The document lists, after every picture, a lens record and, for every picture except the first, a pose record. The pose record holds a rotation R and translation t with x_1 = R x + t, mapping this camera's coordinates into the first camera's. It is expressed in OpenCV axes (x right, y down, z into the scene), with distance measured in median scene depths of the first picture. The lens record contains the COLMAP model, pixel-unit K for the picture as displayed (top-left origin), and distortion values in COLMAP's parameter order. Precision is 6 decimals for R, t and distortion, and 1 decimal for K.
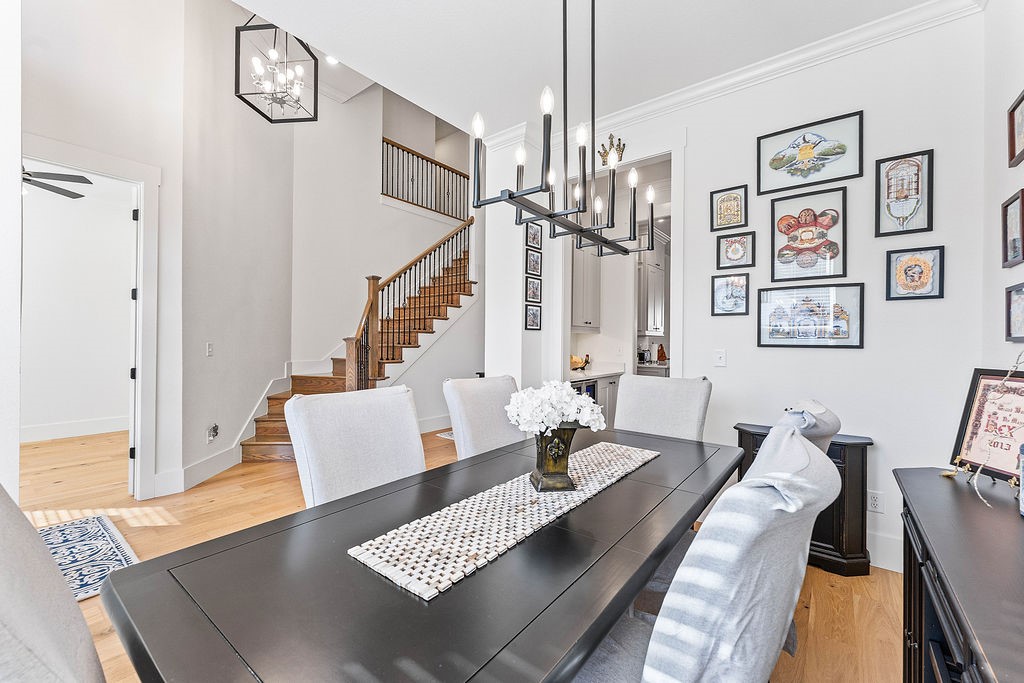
lens RADIAL K [[419.5, 0, 512.7], [0, 419.5, 339.1], [0, 0, 1]] dist [-0.002879, -0.000291]
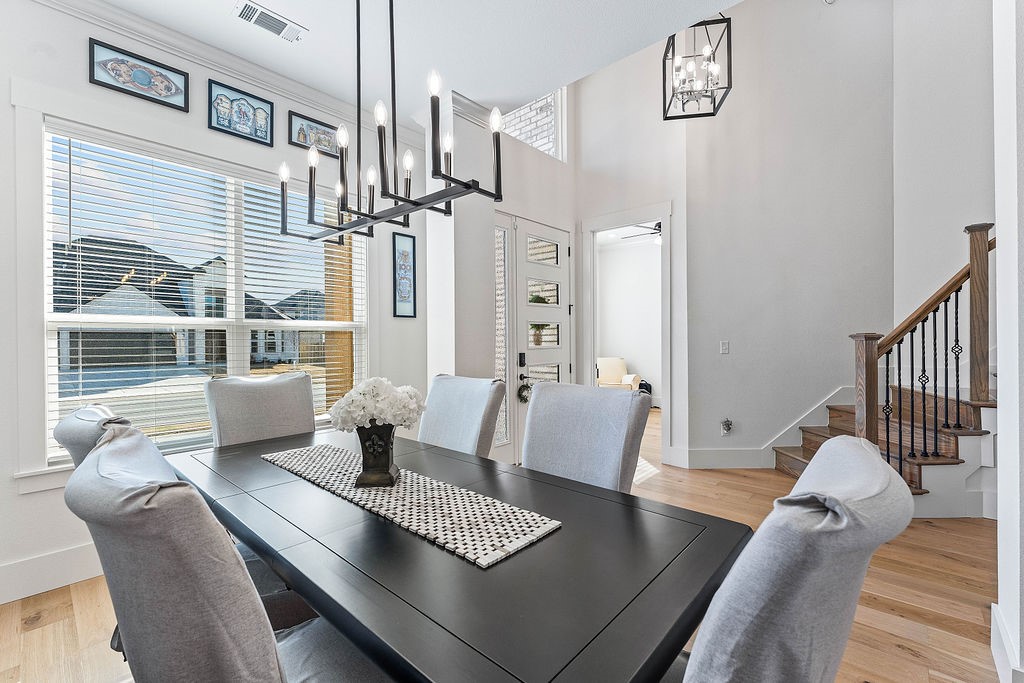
lens RADIAL K [[440.6, 0, 509.9], [0, 440.6, 343.1], [0, 0, 1]] dist [0.015745, -0.000699]
pose [[-0.076014, -0.000119, -0.997107, 0.475336], [0.006758, 0.999977, -0.000634, 0.010919], [0.997084, -0.006787, -0.076011, 0.594981]]
